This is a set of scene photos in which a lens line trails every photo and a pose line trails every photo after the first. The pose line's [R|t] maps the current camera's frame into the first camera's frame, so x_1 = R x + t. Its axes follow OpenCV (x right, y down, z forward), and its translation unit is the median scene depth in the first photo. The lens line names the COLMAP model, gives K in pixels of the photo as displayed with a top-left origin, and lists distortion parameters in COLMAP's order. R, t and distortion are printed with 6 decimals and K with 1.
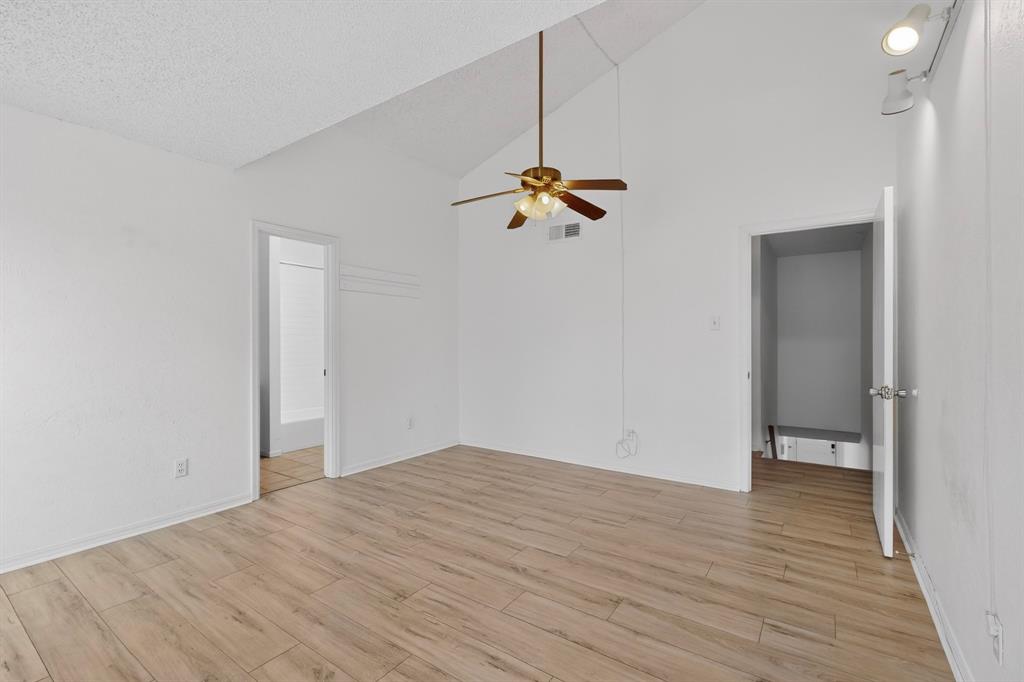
lens RADIAL K [[447.0, 0, 513.4], [0, 447.0, 339.1], [0, 0, 1]] dist [0.003264, -0.000516]
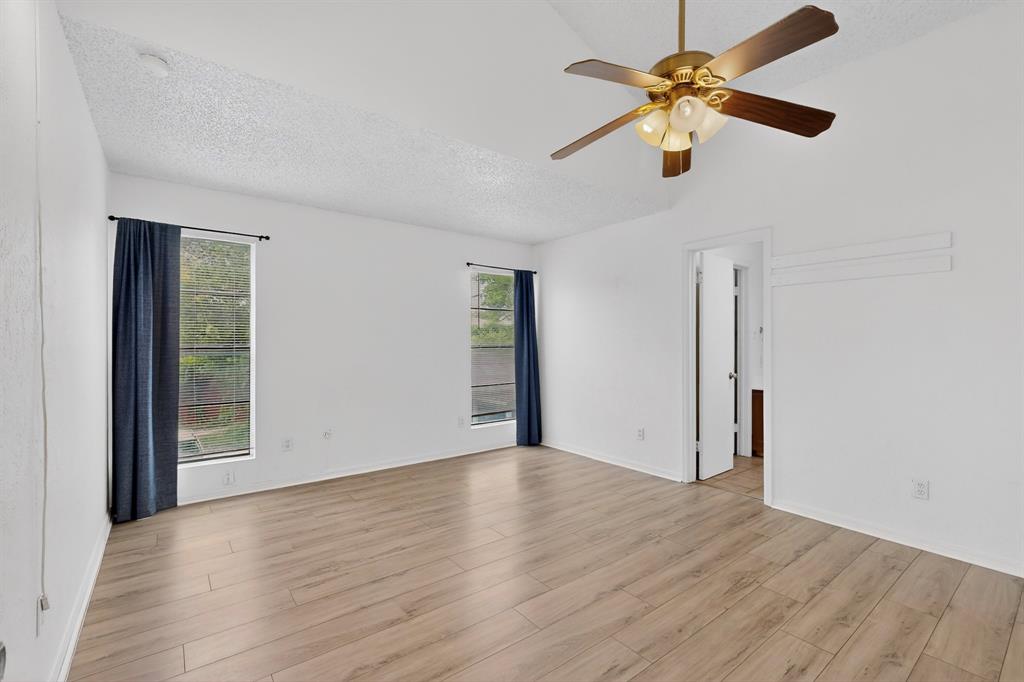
lens RADIAL K [[447.0, 0, 510.3], [0, 447.0, 340.3], [0, 0, 1]] dist [0.003264, -0.000516]
pose [[-0.306662, -0.008482, -0.951781, 0.823230], [-0.000017, 0.999960, -0.008906, 0.000482], [0.951818, -0.002714, -0.306650, 1.131143]]
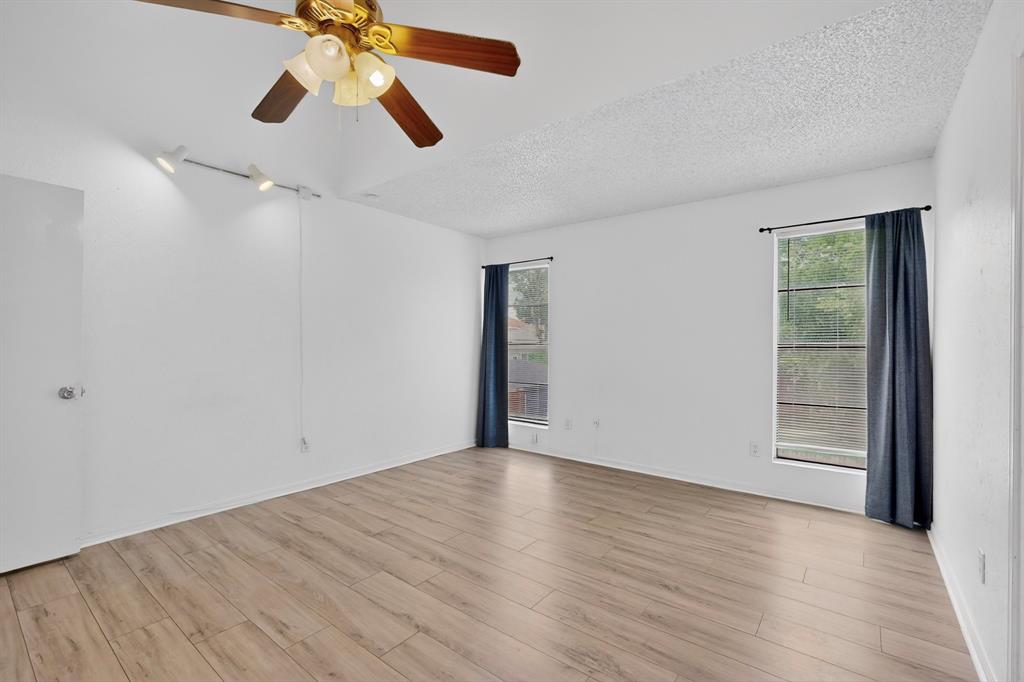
lens RADIAL K [[447.0, 0, 514.6], [0, 447.0, 343.6], [0, 0, 1]] dist [0.003264, -0.000516]
pose [[-0.998449, -0.004700, 0.055478, -0.189779], [-0.004524, 0.999984, 0.003292, 0.002686], [-0.055492, 0.003036, -0.998454, 1.742675]]
